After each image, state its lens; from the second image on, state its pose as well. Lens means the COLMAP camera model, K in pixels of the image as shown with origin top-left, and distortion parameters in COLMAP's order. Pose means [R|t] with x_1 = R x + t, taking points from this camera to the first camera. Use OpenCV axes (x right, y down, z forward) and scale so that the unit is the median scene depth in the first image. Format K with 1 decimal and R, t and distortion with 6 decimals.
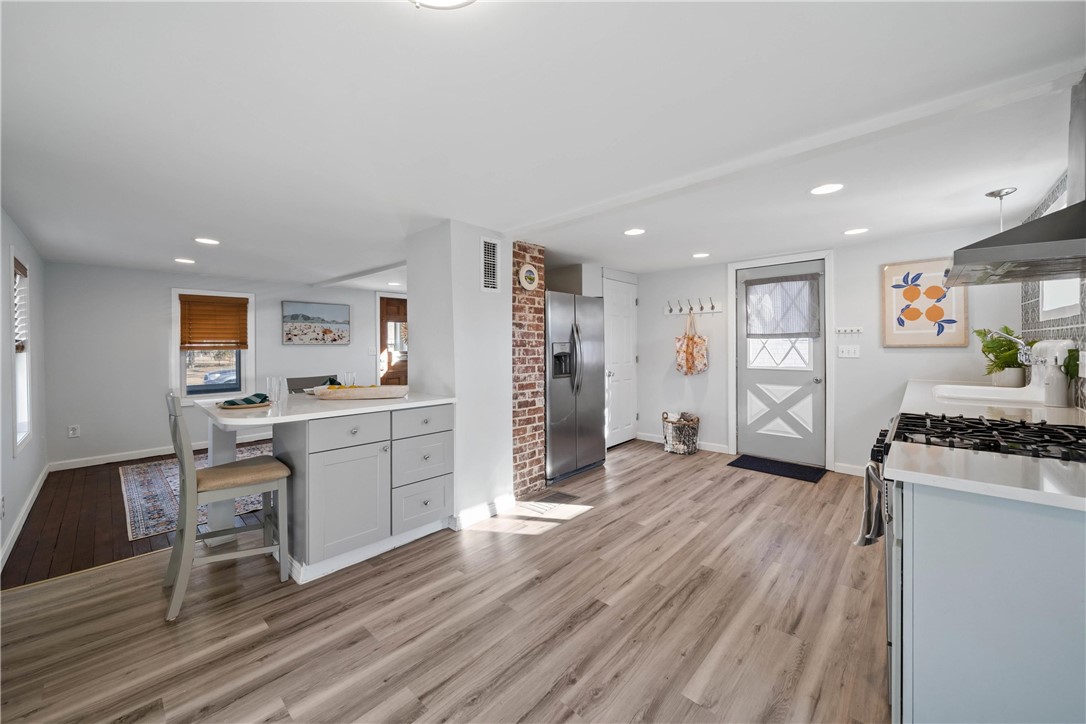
lens RADIAL K [[409.6, 0, 538.6], [0, 409.6, 343.0], [0, 0, 1]] dist [-0.000411, -0.000036]
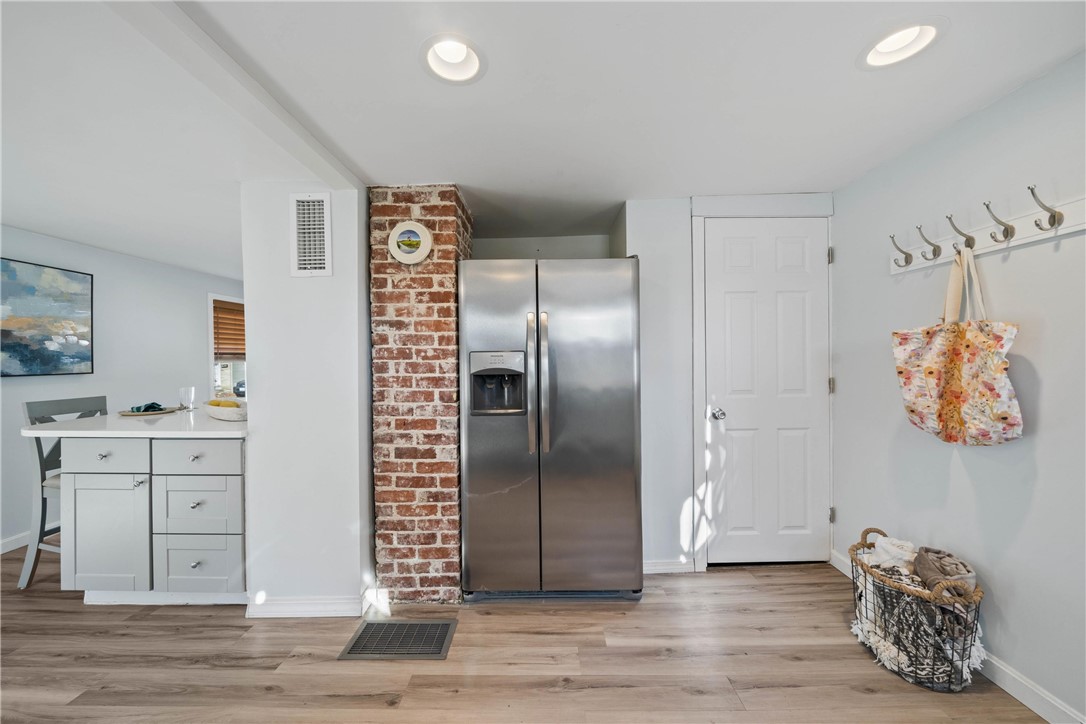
lens RADIAL K [[379.7, 0, 542.7], [0, 379.7, 356.0], [0, 0, 1]] dist [-0.004969, 0.000030]
pose [[0.673288, -0.000580, -0.739380, 0.505917], [0.009894, 0.999917, 0.008225, 0.002305], [0.739314, -0.012853, 0.673238, 0.752428]]
